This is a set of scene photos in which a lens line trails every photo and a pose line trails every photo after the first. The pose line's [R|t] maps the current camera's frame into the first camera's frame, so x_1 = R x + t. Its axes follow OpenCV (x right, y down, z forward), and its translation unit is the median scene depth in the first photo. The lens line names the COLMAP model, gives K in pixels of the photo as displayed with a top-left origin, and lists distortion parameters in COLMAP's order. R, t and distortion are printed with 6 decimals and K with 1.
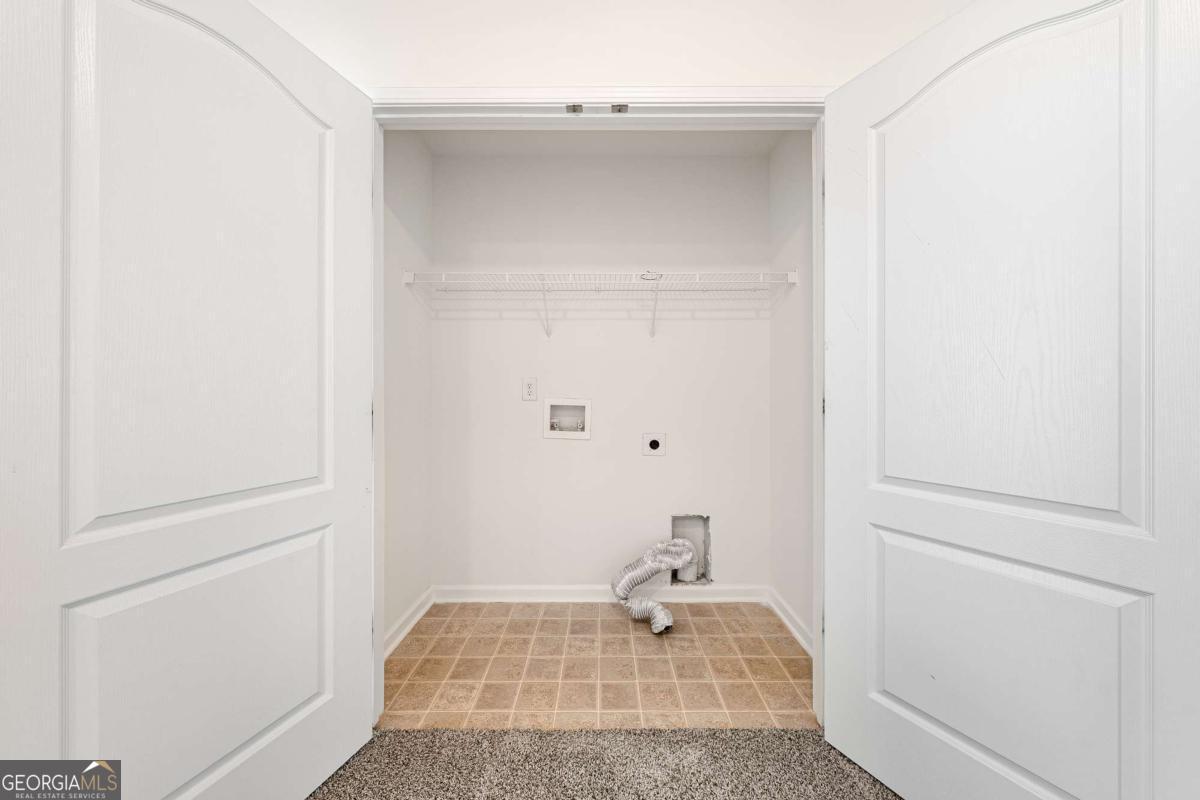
lens RADIAL K [[403.1, 0, 603.5], [0, 403.1, 398.6], [0, 0, 1]] dist [-0.000760, -0.000118]
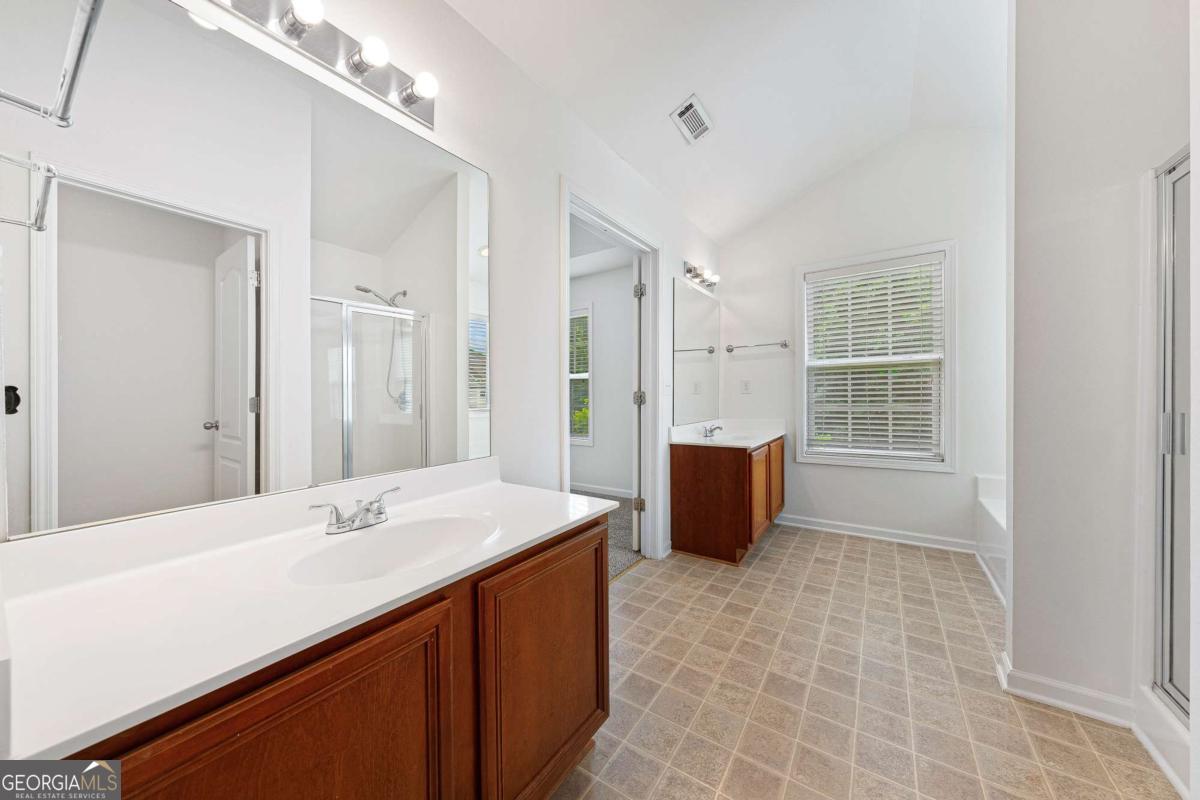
lens RADIAL K [[403.1, 0, 603.5], [0, 403.1, 398.6], [0, 0, 1]] dist [-0.000760, -0.000118]
pose [[-0.577060, 0.000875, -0.816701, 1.406160], [-0.000878, 0.999998, 0.001691, 0.026098], [0.816701, 0.001693, -0.577059, 1.002968]]
